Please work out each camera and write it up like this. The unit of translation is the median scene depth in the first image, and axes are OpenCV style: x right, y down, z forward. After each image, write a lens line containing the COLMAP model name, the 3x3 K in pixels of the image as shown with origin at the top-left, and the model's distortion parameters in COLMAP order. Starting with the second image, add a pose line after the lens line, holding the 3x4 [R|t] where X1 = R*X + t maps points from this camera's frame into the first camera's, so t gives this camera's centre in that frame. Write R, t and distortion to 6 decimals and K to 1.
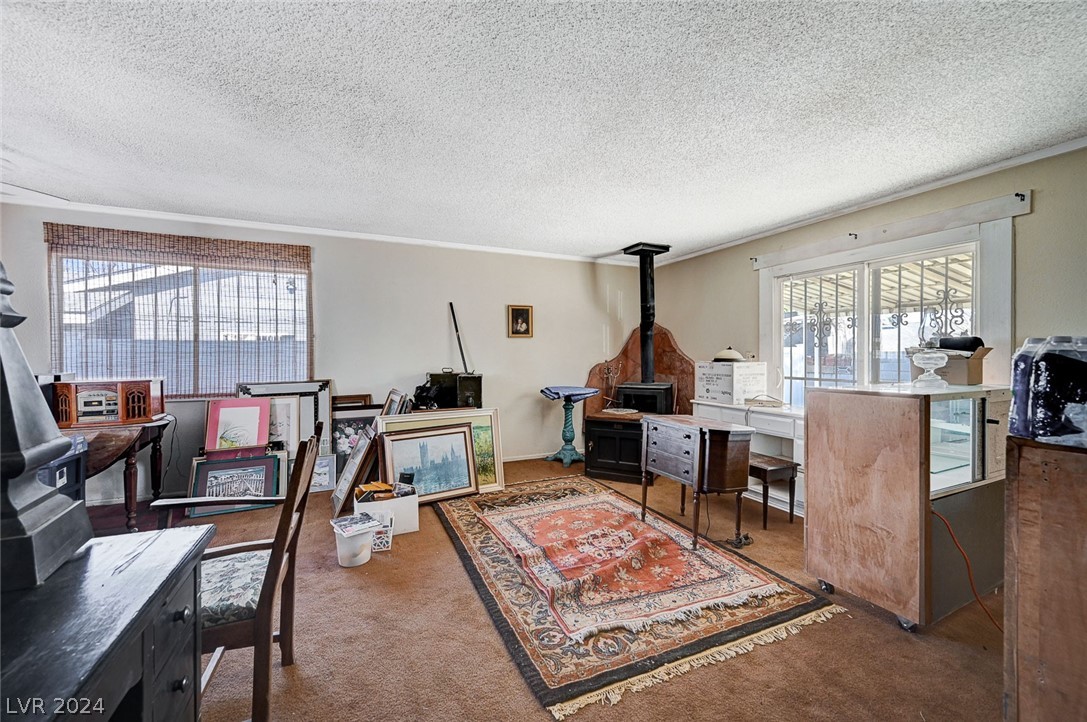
lens RADIAL K [[433.0, 0, 543.5], [0, 433.0, 361.0], [0, 0, 1]] dist [-0.000008, -0.000129]
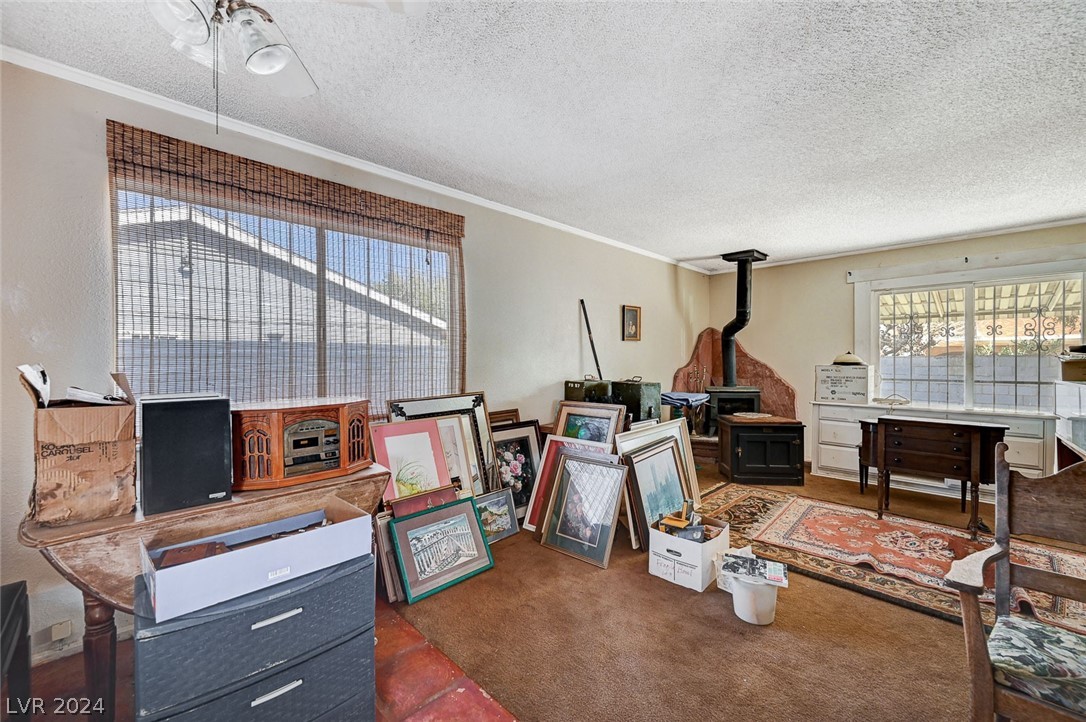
lens RADIAL K [[436.7, 0, 543.7], [0, 436.7, 364.9], [0, 0, 1]] dist [-0.002943, -0.000309]
pose [[0.936059, -0.006670, 0.351779, -0.717067], [0.007621, 0.999970, -0.001319, -0.003581], [-0.351760, 0.003915, 0.936082, 0.249288]]
